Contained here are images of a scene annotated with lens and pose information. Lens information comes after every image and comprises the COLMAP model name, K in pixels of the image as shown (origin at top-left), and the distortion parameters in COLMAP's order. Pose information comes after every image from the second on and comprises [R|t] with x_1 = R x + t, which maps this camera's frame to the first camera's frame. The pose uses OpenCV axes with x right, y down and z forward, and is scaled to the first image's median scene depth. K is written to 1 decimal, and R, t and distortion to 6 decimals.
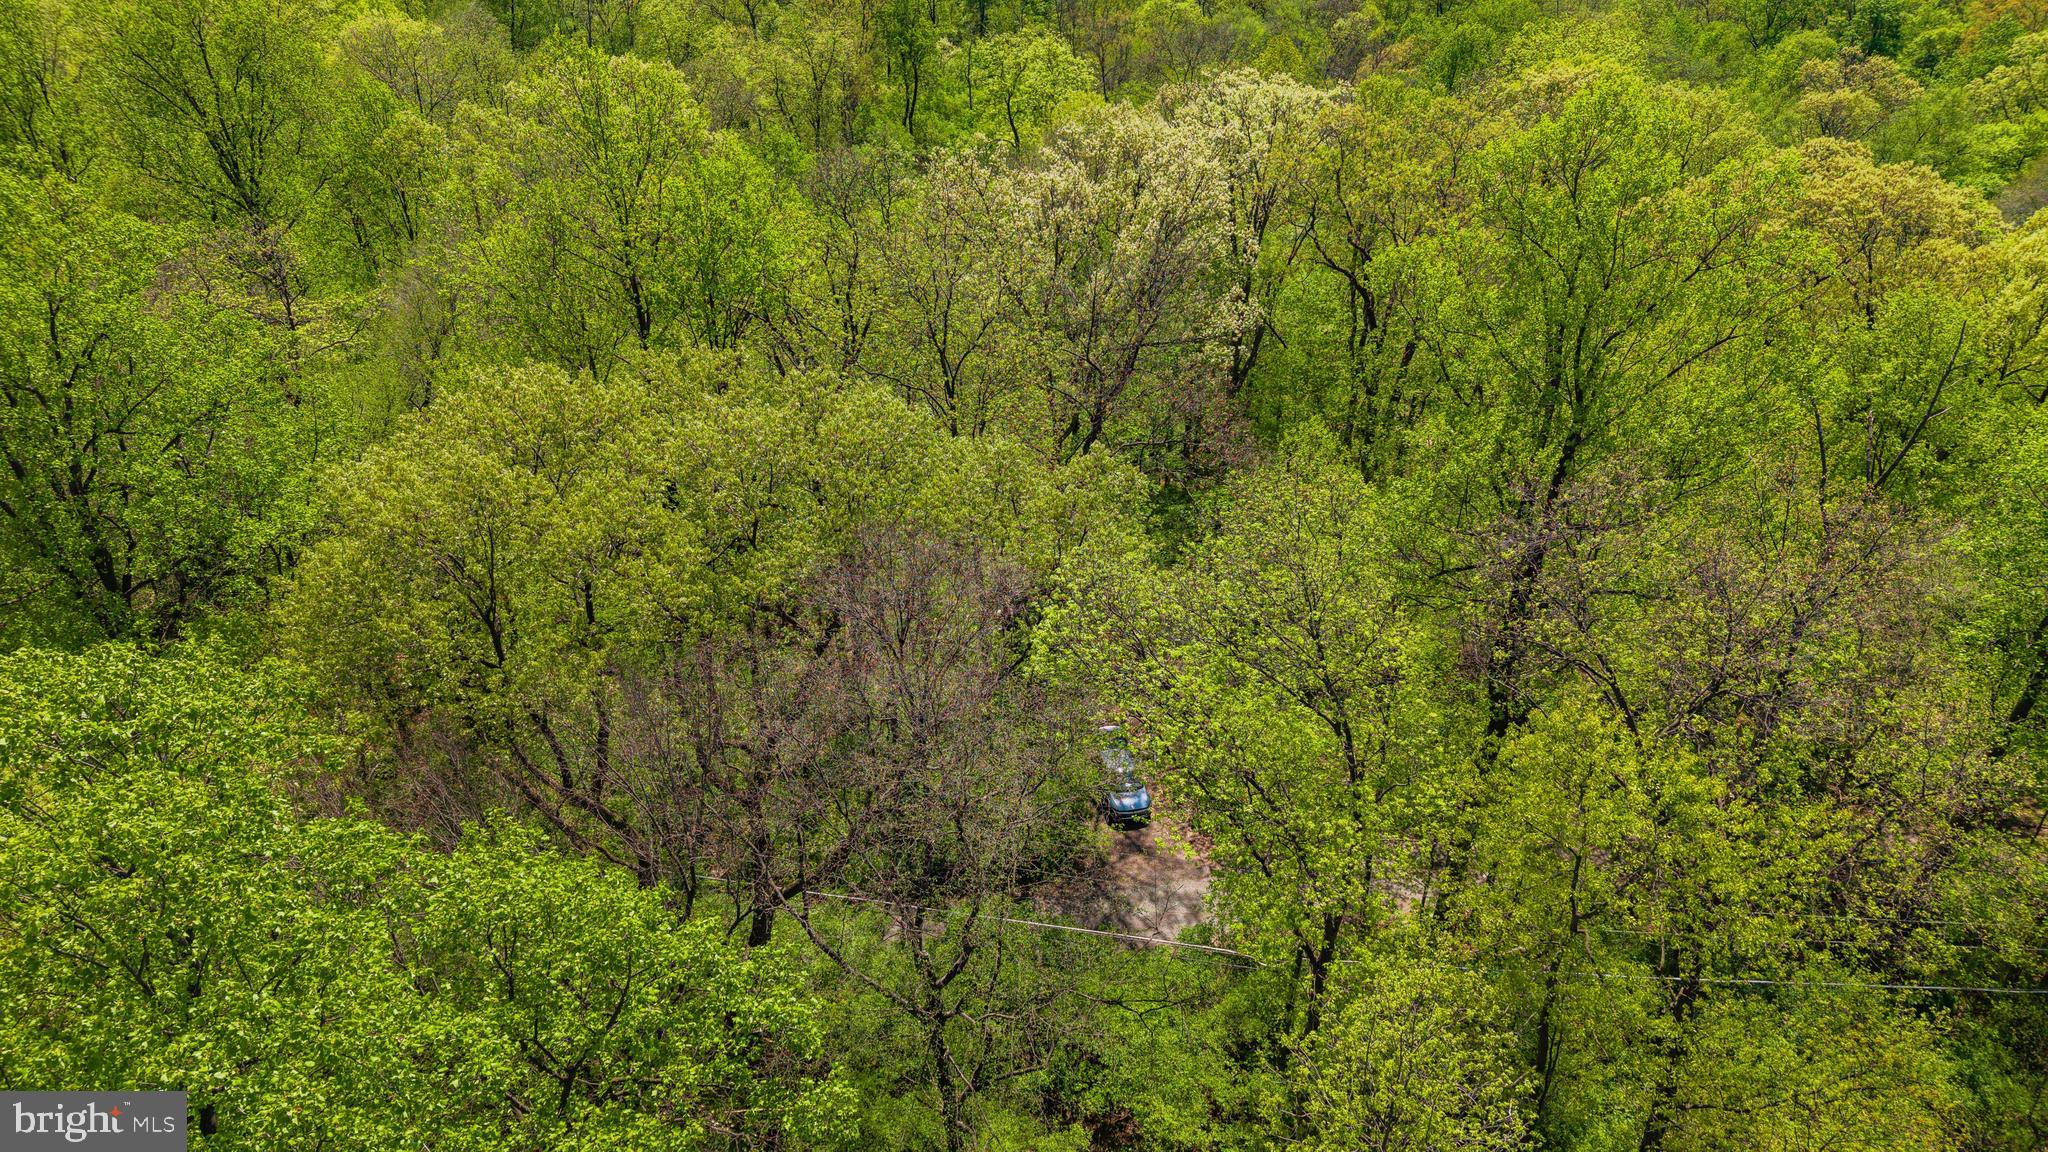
lens RADIAL K [[1373.0, 0, 1027.8], [0, 1373.0, 588.5], [0, 0, 1]] dist [0.010003, -0.006049]
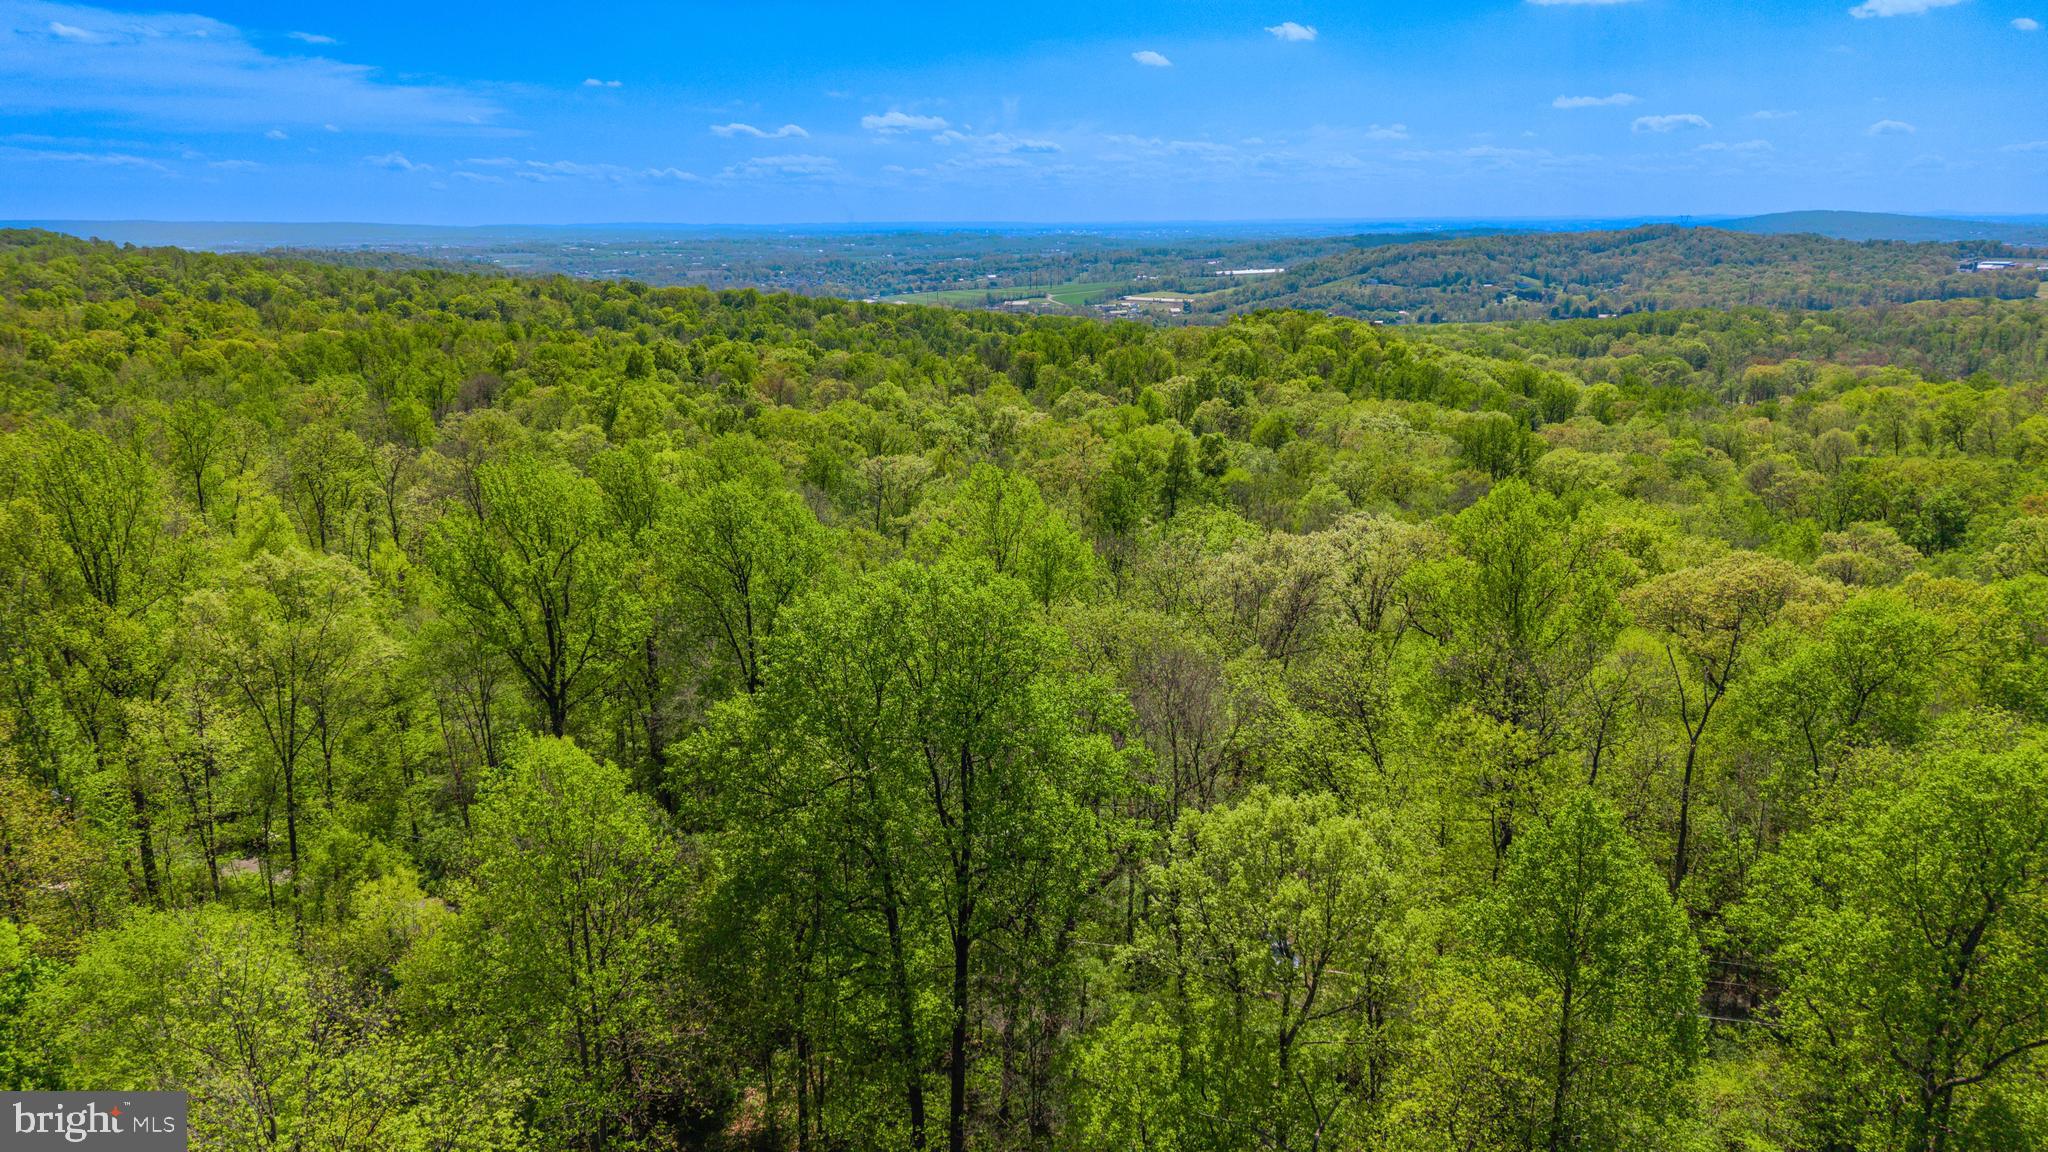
lens RADIAL K [[1363.9, 0, 1020.8], [0, 1363.9, 576.1], [0, 0, 1]] dist [0.028080, -0.027417]
pose [[0.990967, 0.019799, -0.132639, -0.012630], [-0.064864, 0.936423, -0.344825, 0.231333], [0.117379, 0.350314, 0.929248, -0.419496]]
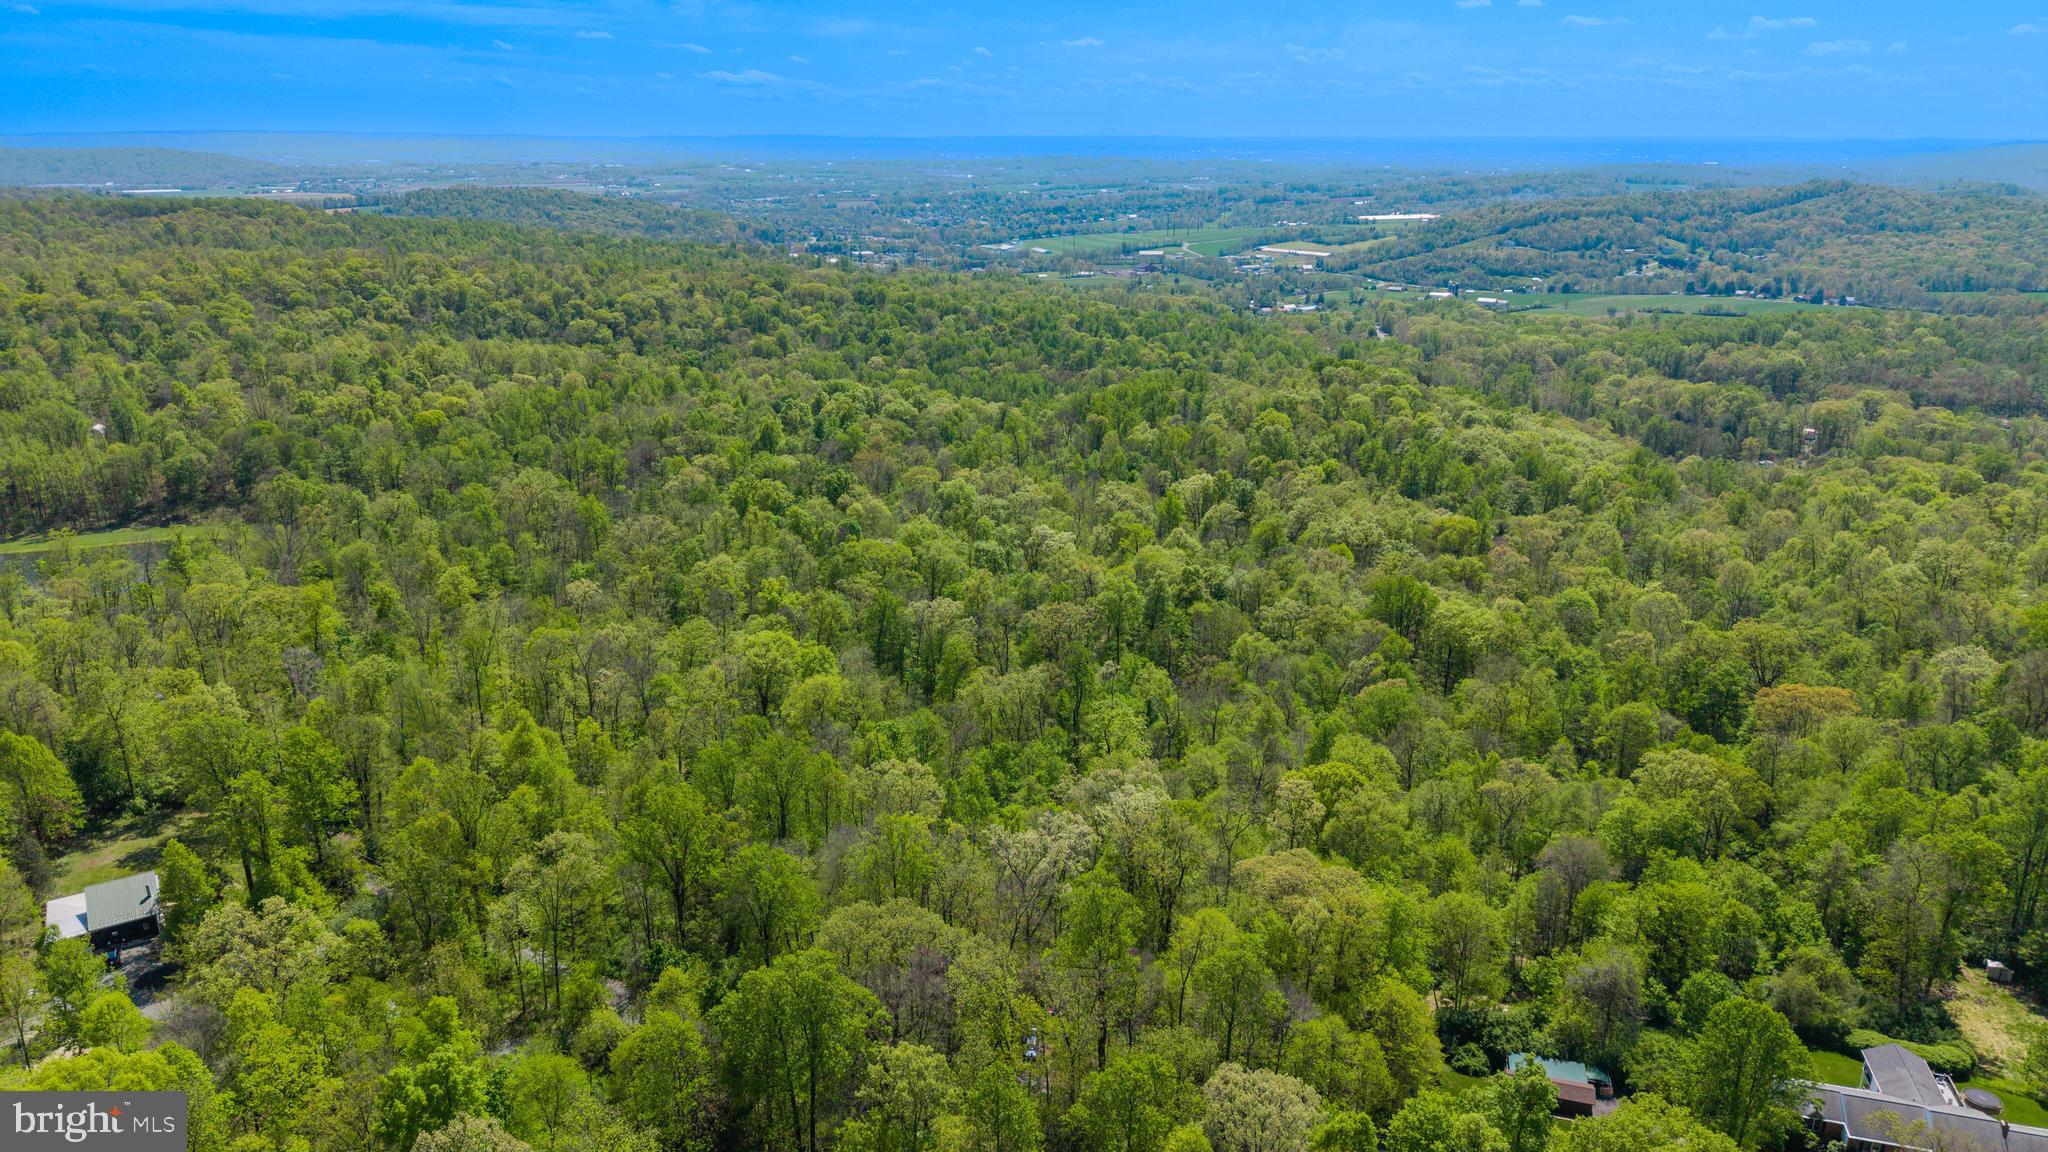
lens RADIAL K [[1363.9, 0, 1020.8], [0, 1363.9, 576.1], [0, 0, 1]] dist [0.028080, -0.027417]
pose [[0.971077, 0.068909, -0.228606, 0.535208], [-0.133652, 0.950270, -0.281289, 0.006631], [0.197854, 0.303707, 0.931995, -1.660877]]
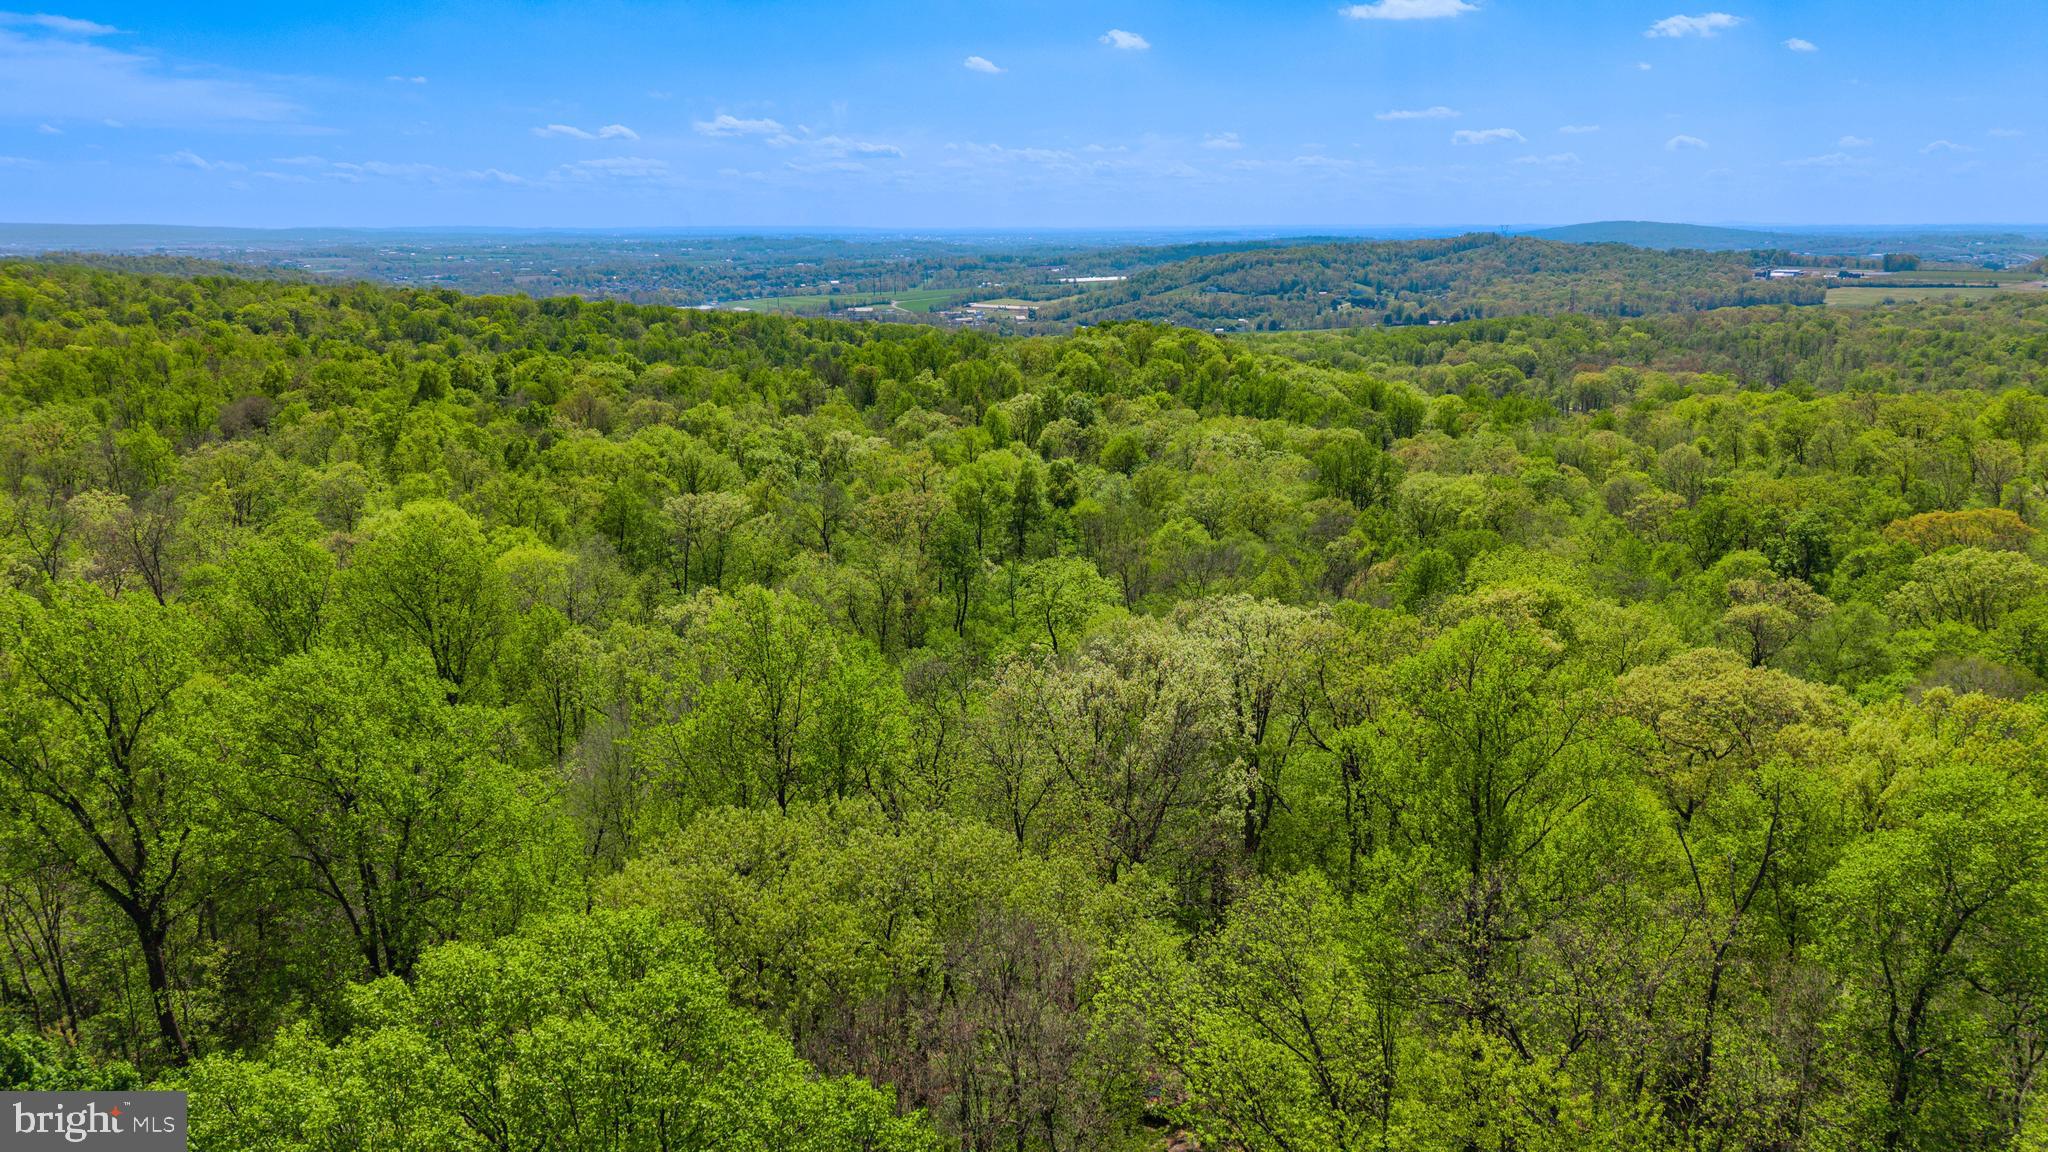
lens RADIAL K [[1369.3, 0, 1021.5], [0, 1369.3, 578.8], [0, 0, 1]] dist [0.018251, -0.018130]
pose [[0.999701, -0.003602, -0.024194, -0.012799], [-0.005127, 0.936276, -0.351228, 0.047841], [0.023917, 0.351247, 0.935977, -0.173779]]
